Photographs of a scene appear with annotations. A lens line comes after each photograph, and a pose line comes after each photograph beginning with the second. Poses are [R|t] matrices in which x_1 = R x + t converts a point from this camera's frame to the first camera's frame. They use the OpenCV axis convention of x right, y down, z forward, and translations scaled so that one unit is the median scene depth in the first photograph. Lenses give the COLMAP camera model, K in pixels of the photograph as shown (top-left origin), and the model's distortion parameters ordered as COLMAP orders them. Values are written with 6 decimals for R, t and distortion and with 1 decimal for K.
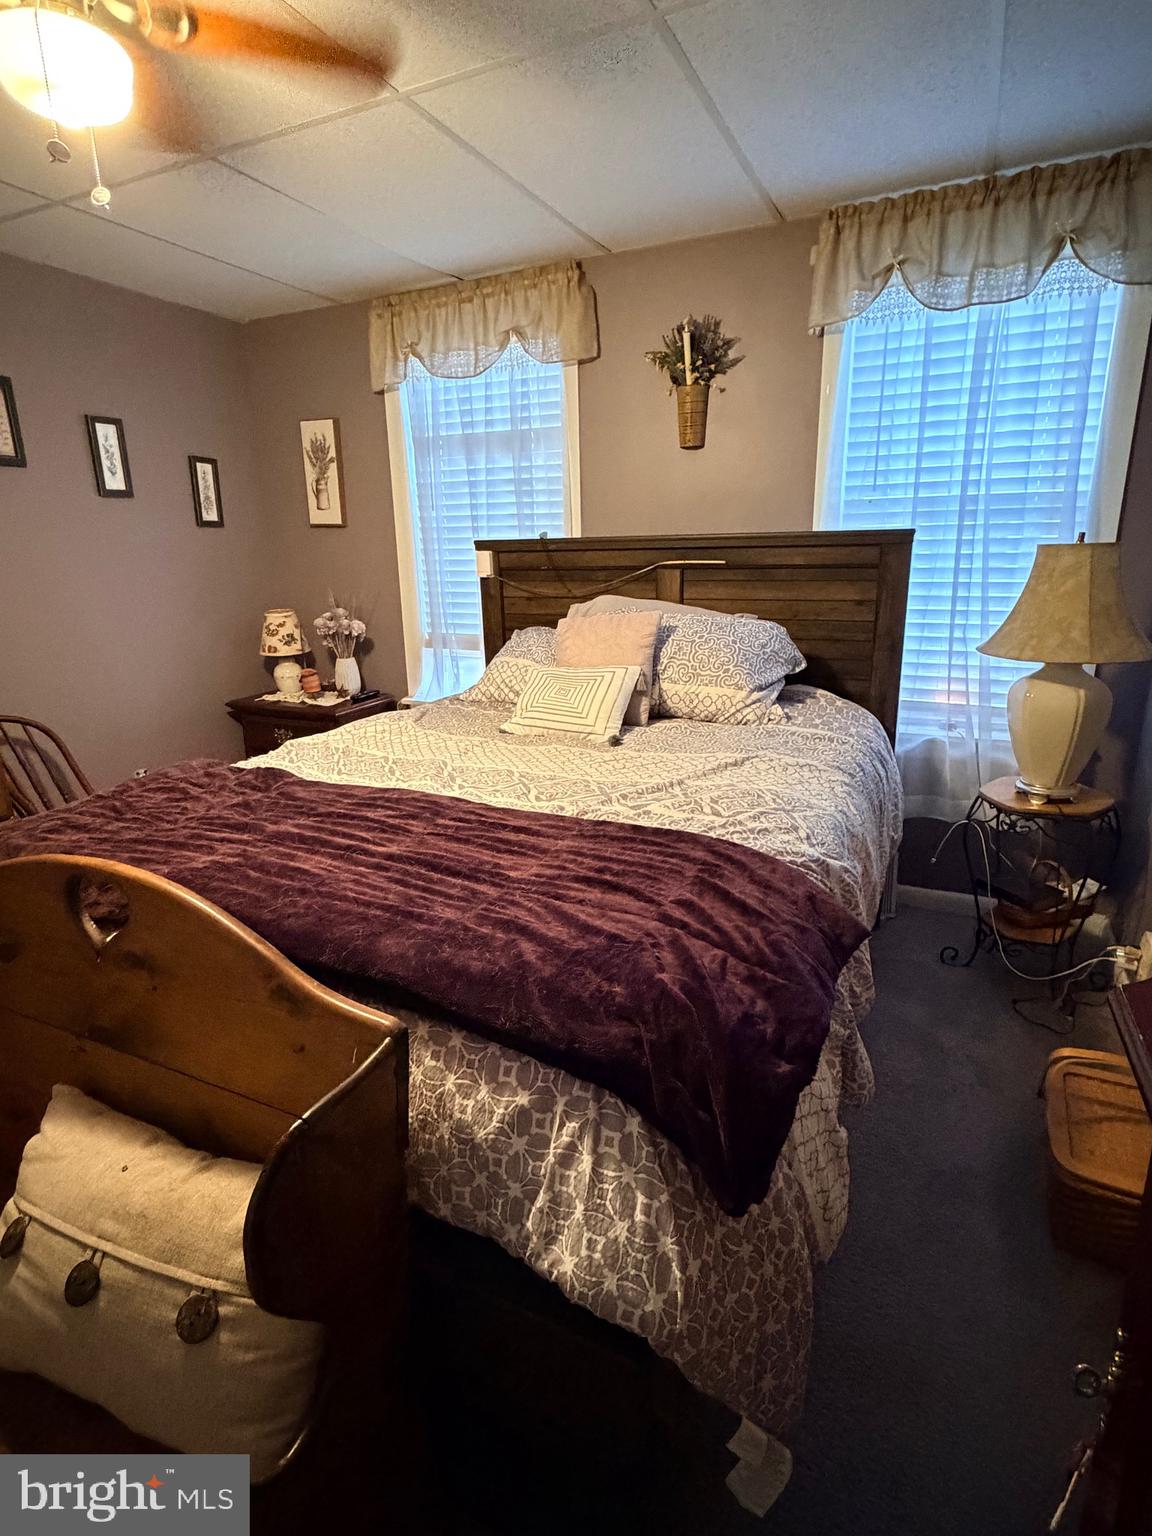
lens RADIAL K [[800.7, 0, 570.6], [0, 800.7, 769.5], [0, 0, 1]] dist [-0.002511, 0.001827]
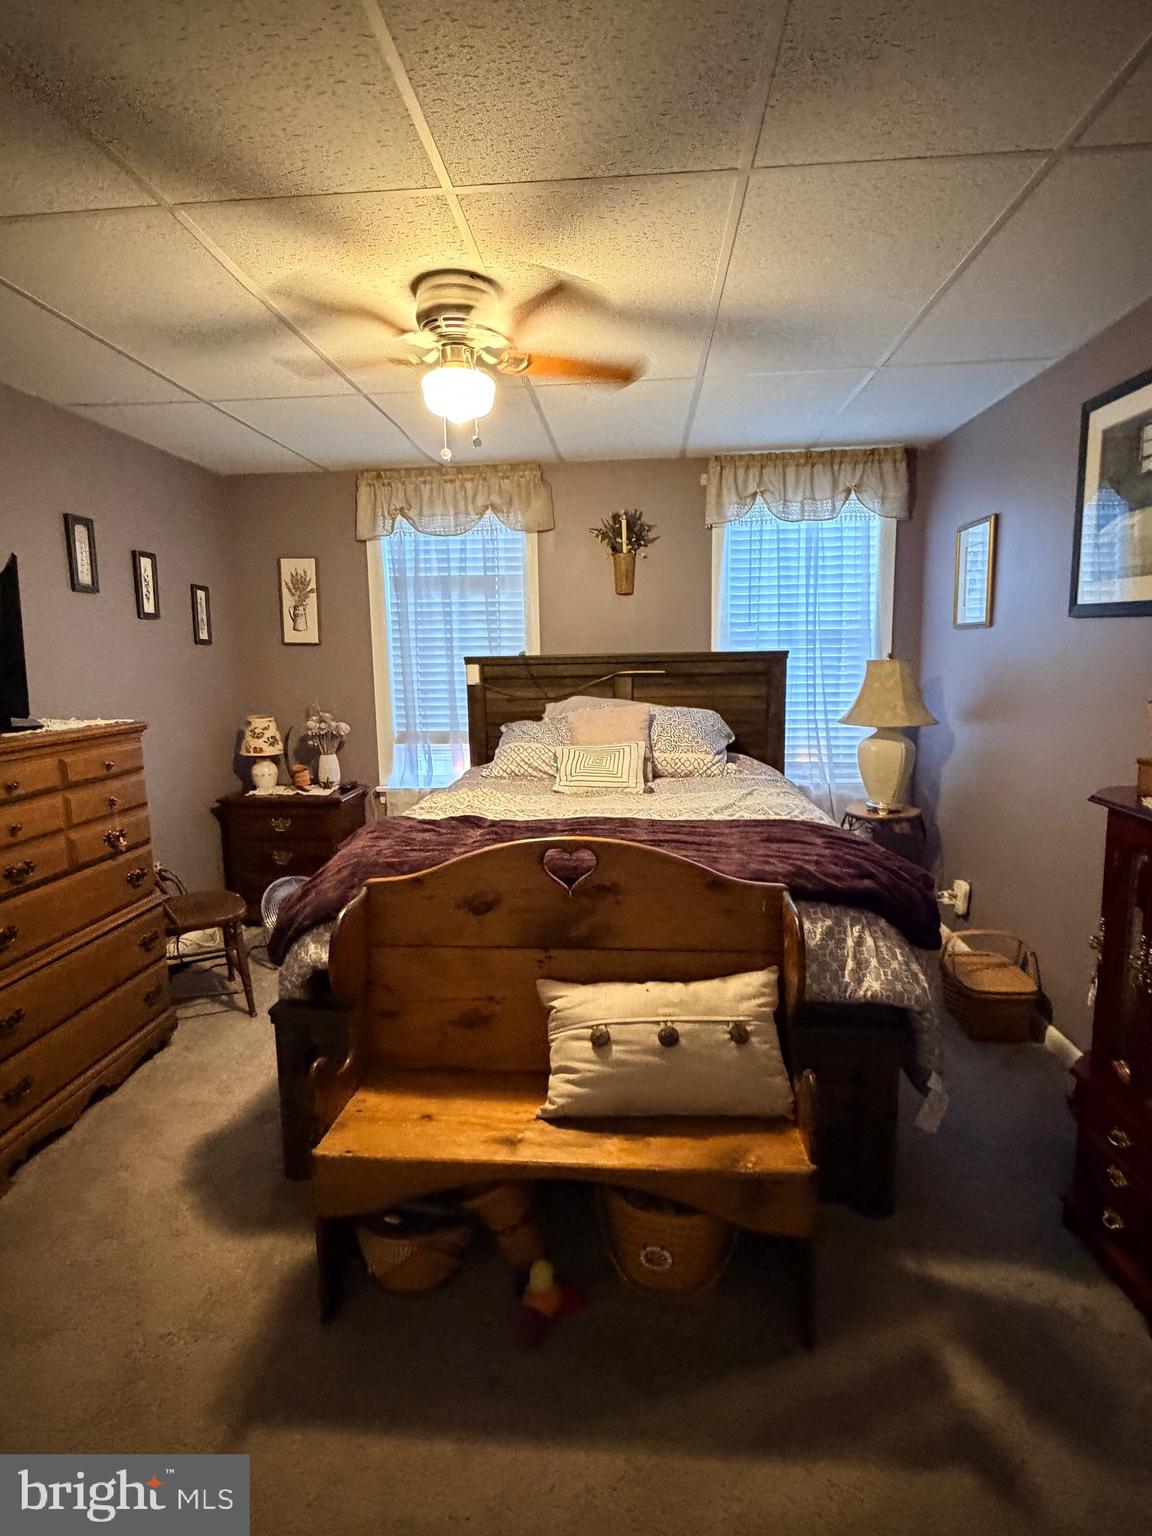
lens RADIAL K [[800.7, 0, 568.9], [0, 800.7, 765.9], [0, 0, 1]] dist [-0.002511, 0.001827]
pose [[0.935786, -0.045740, 0.349589, -0.506897], [0.094740, 0.987703, -0.124370, 0.075906], [-0.339601, 0.149504, 0.928612, -0.271422]]
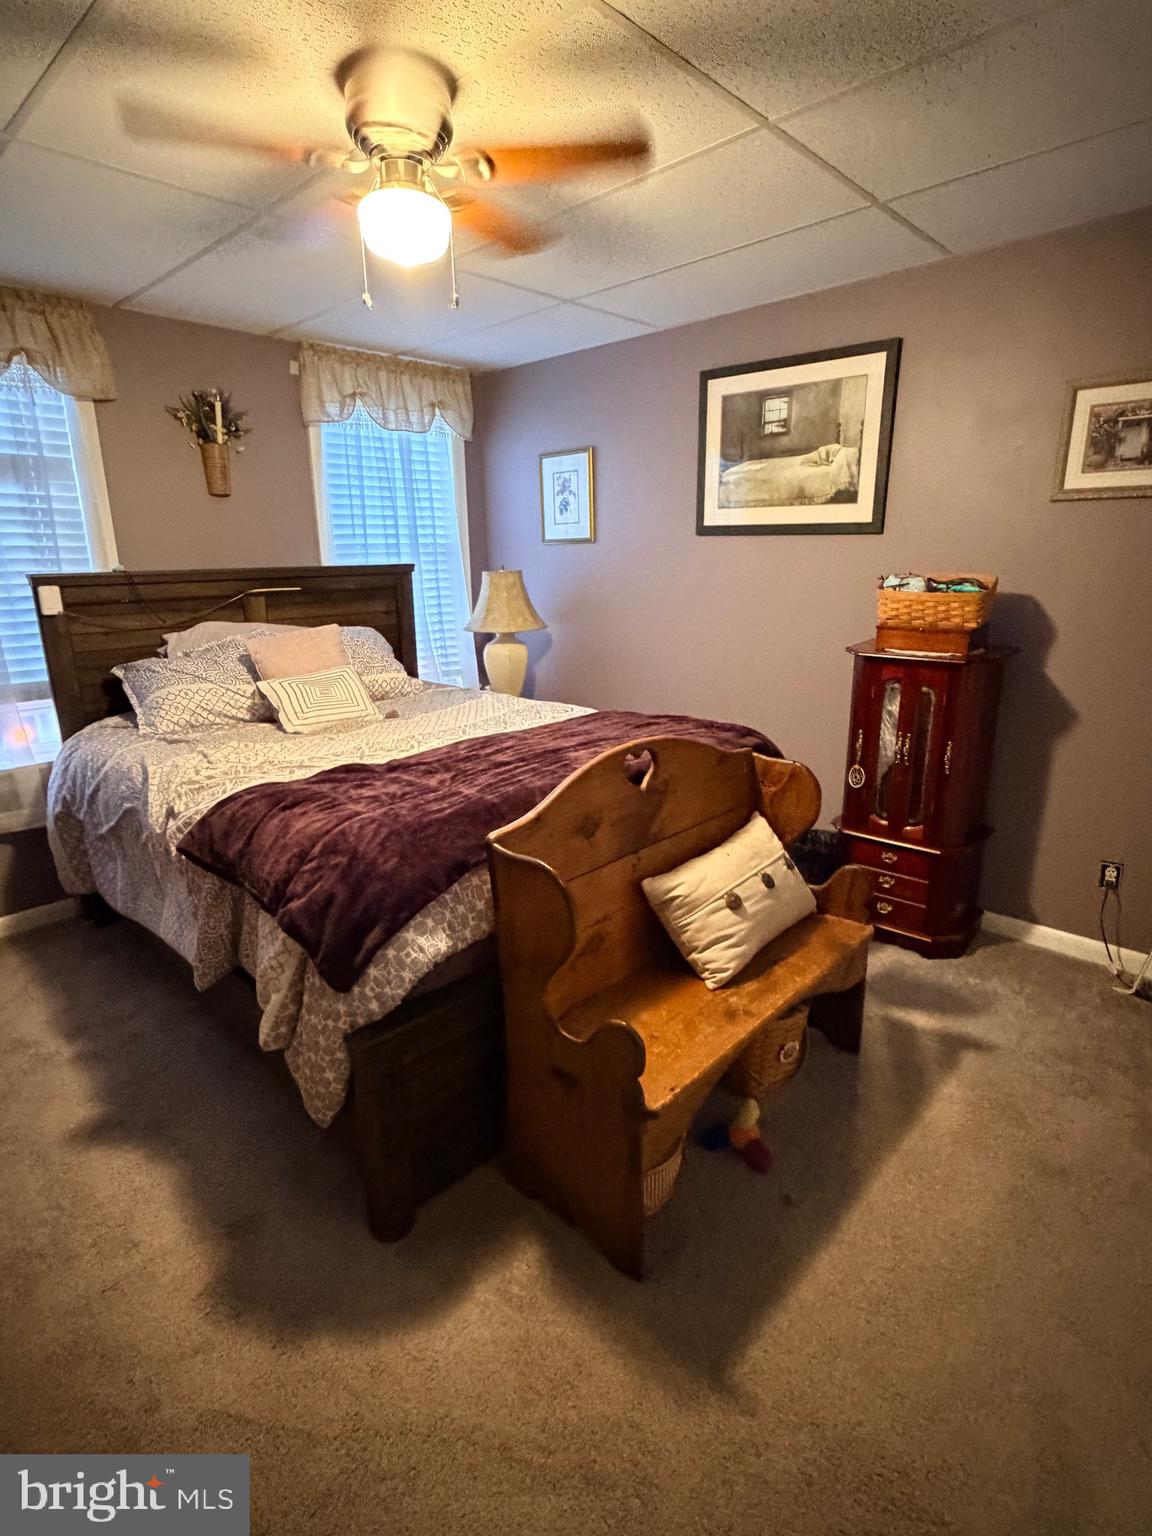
lens RADIAL K [[800.7, 0, 574.1], [0, 800.7, 769.7], [0, 0, 1]] dist [-0.002511, 0.001827]
pose [[0.302345, -0.230801, 0.924834, -0.978520], [0.276125, 0.949849, 0.146773, -0.052731], [-0.912328, 0.210994, 0.350912, 0.219458]]
